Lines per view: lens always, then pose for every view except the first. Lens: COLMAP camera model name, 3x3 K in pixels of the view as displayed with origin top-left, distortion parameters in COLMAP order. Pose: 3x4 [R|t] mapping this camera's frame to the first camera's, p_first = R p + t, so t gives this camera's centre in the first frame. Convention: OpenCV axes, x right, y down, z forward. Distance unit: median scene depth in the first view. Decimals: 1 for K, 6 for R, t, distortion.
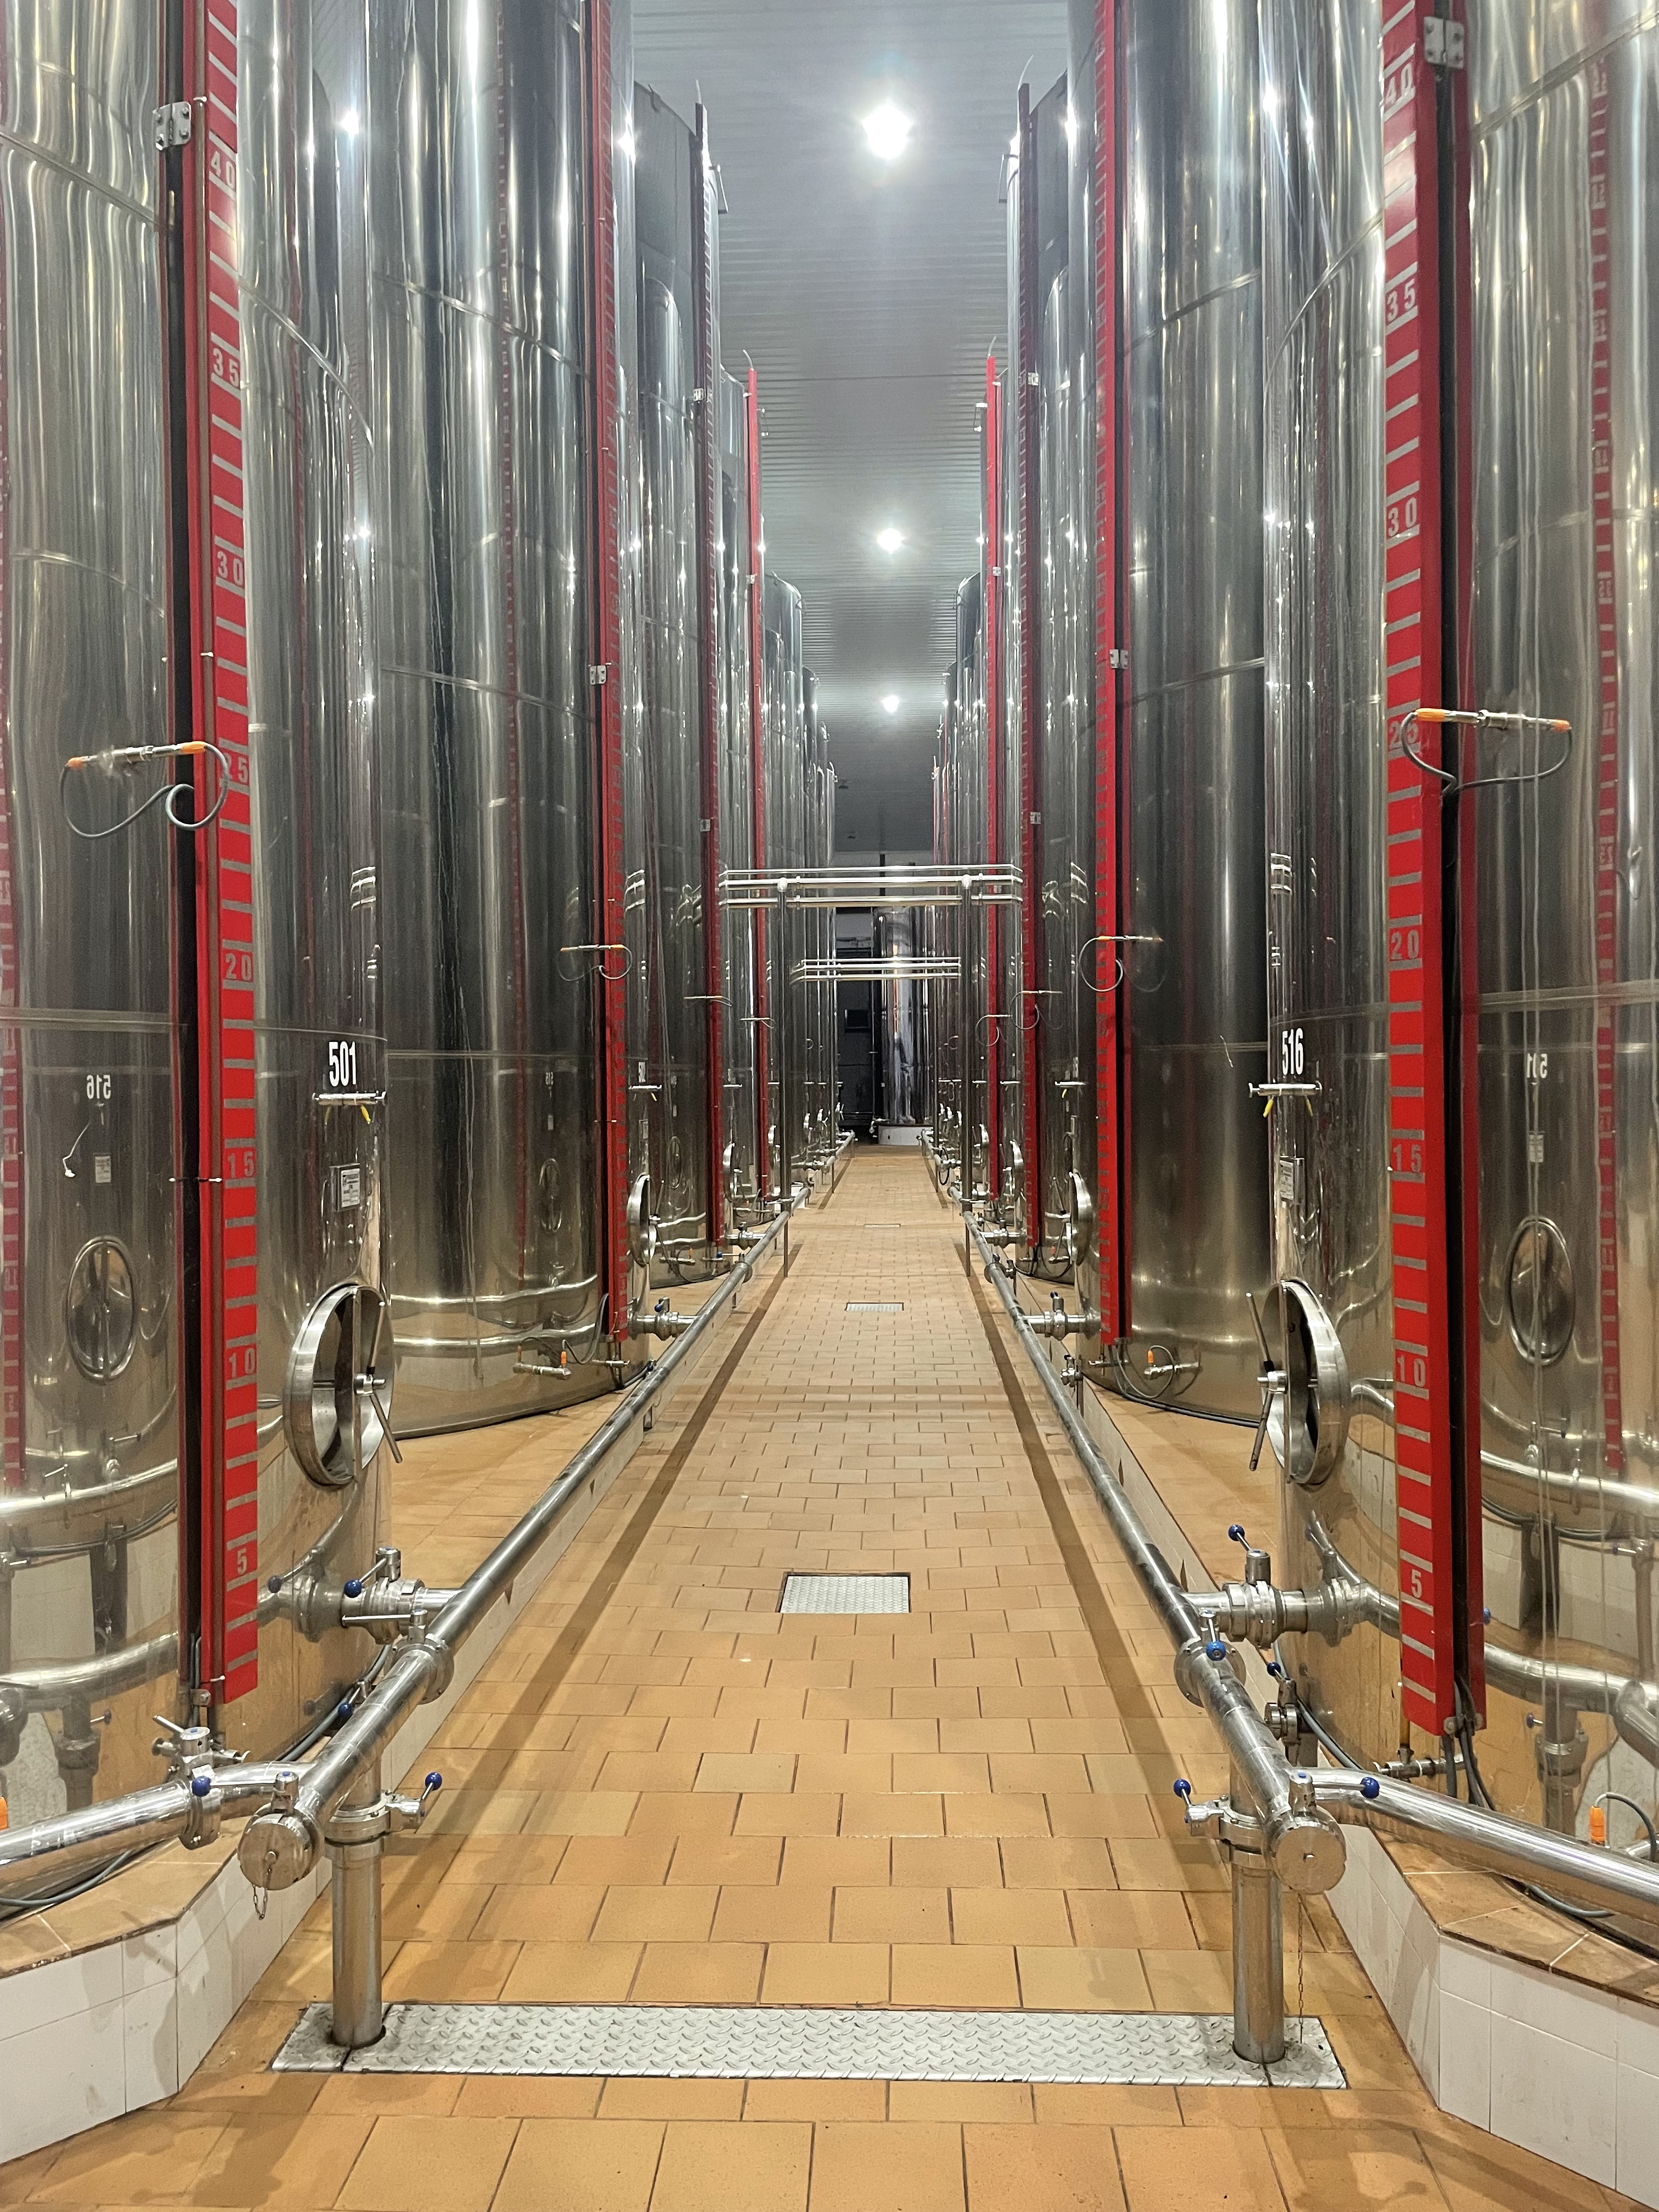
lens RADIAL K [[1660.9, 0, 829.5], [0, 1660.9, 1106.0], [0, 0, 1]] dist [0.096079, -0.121919]
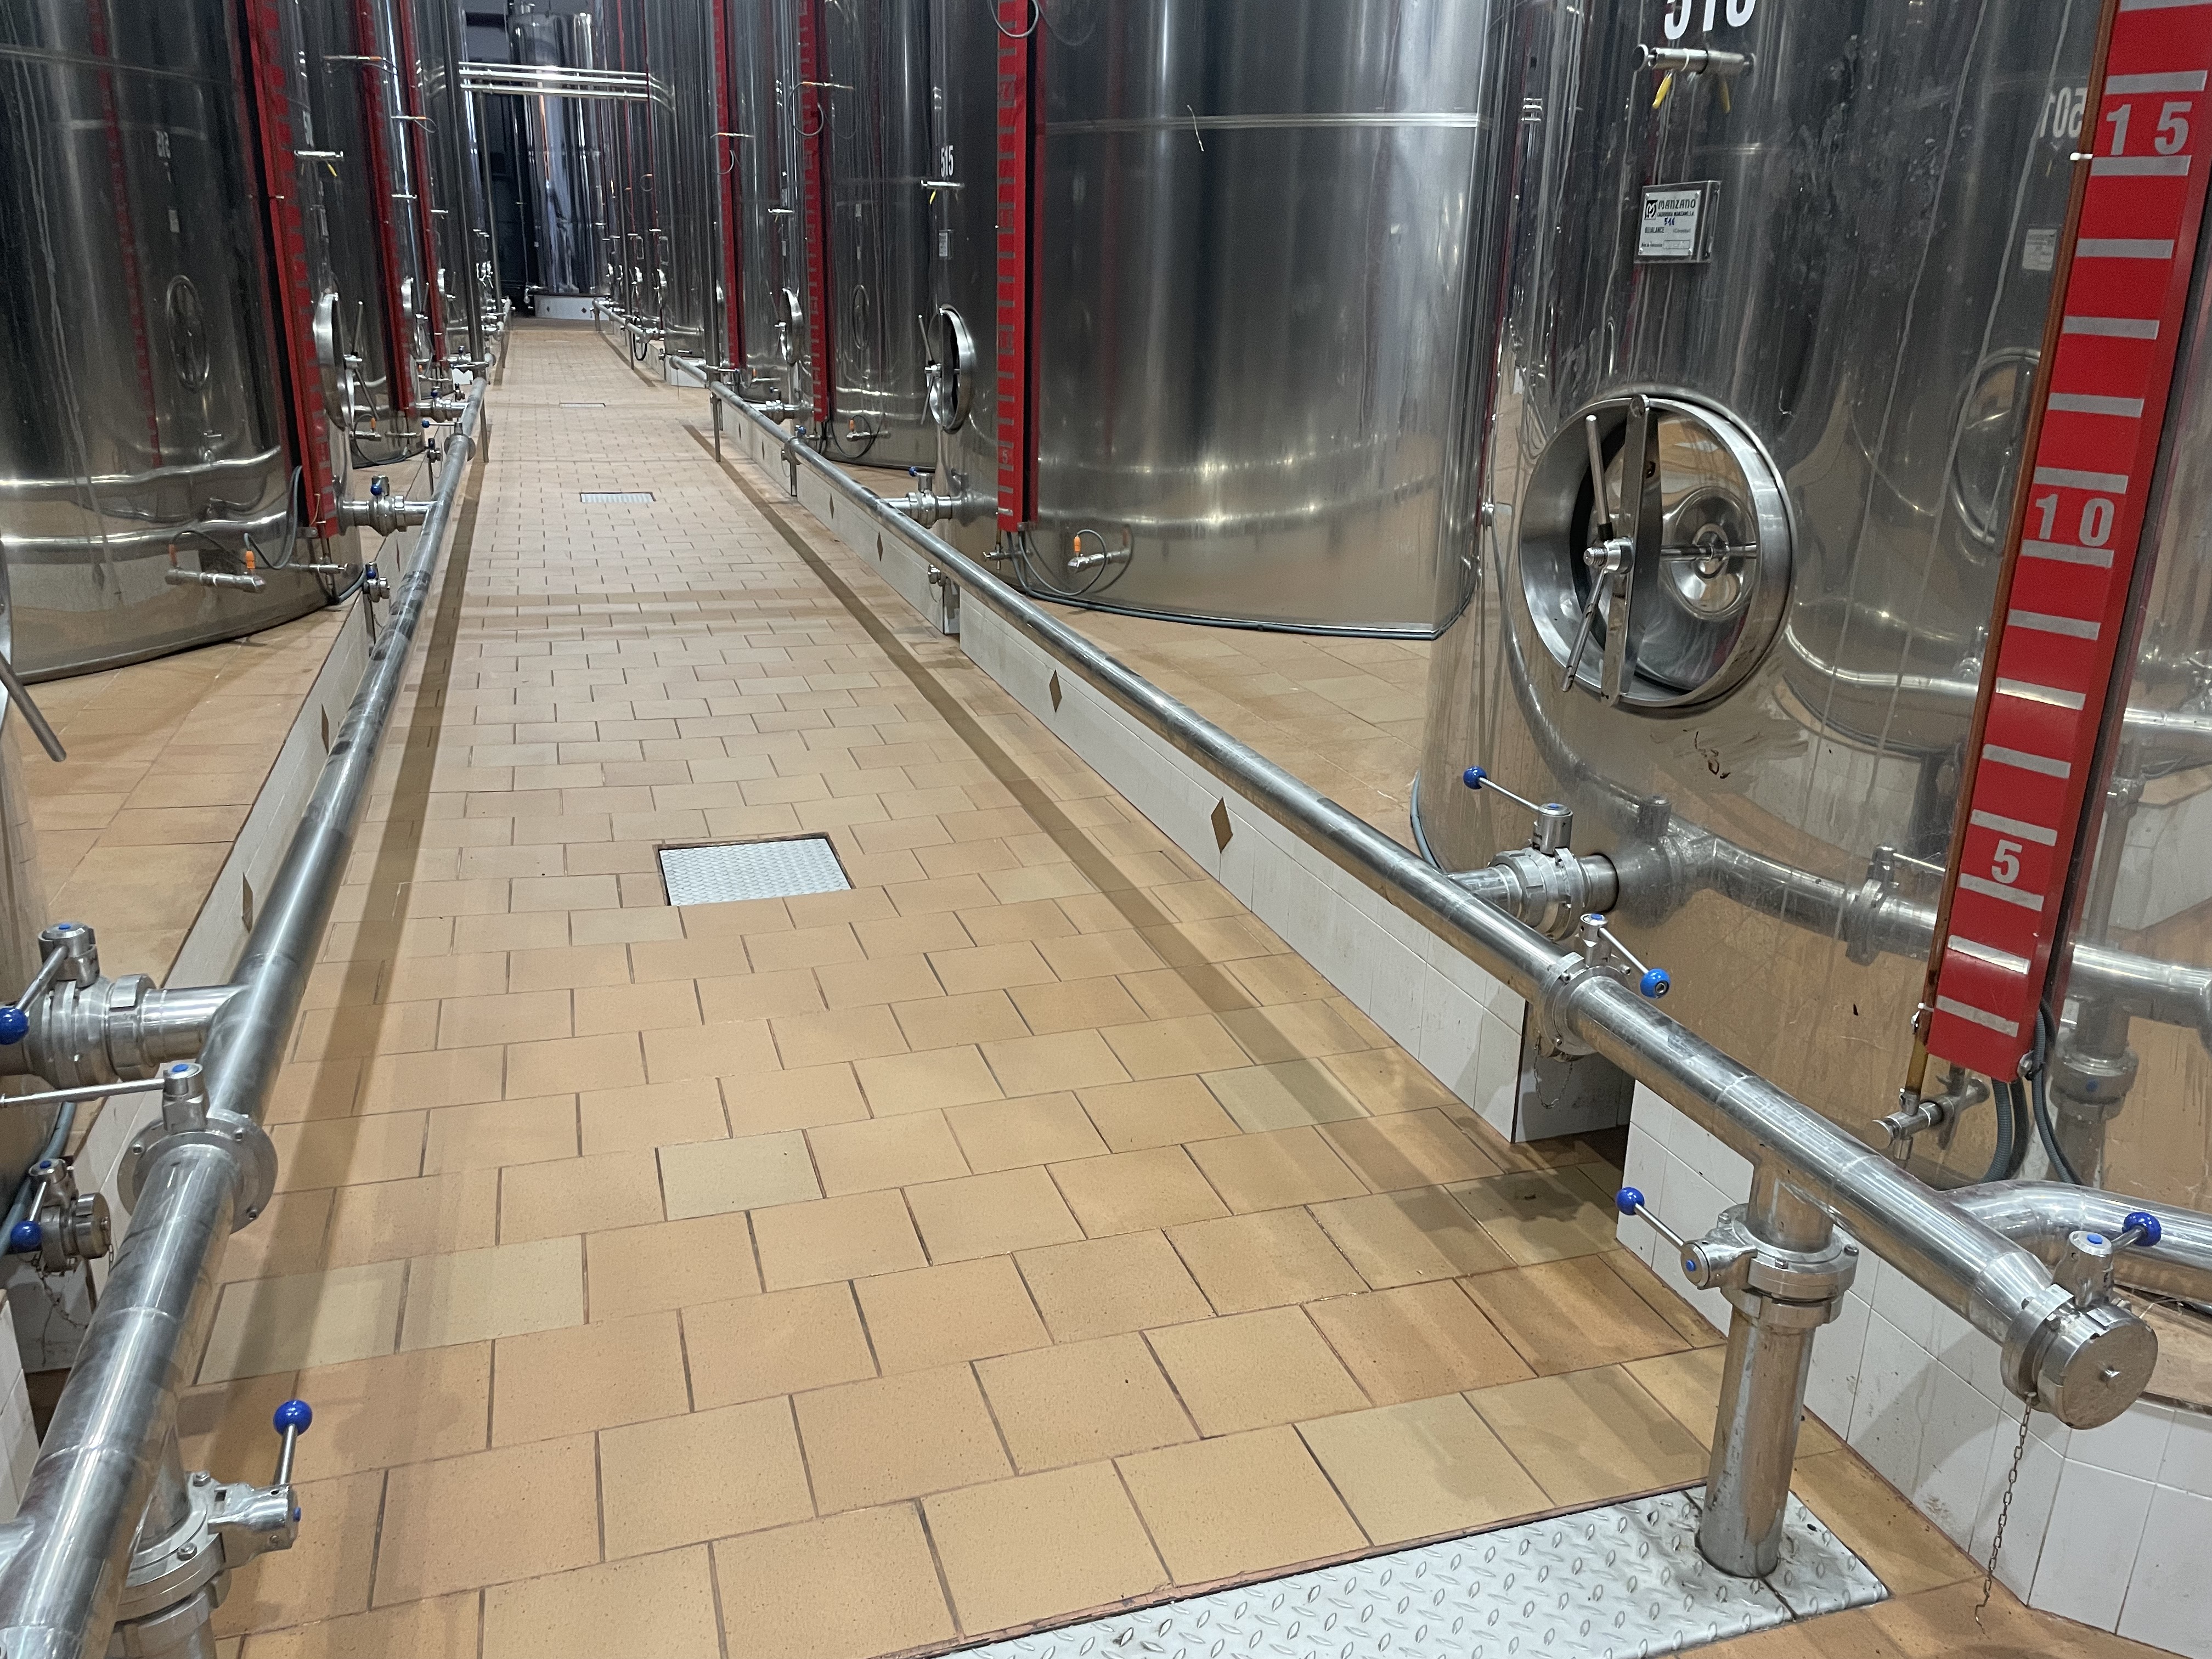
lens RADIAL K [[1660.9, 0, 1112.0], [0, 1660.9, 814.5], [0, 0, 1]] dist [0.096079, -0.121919]
pose [[0.936405, -0.076472, 0.342489, -0.075618], [-0.028782, 0.955942, 0.292142, 0.039879], [-0.349740, -0.283421, 0.892947, 0.241032]]
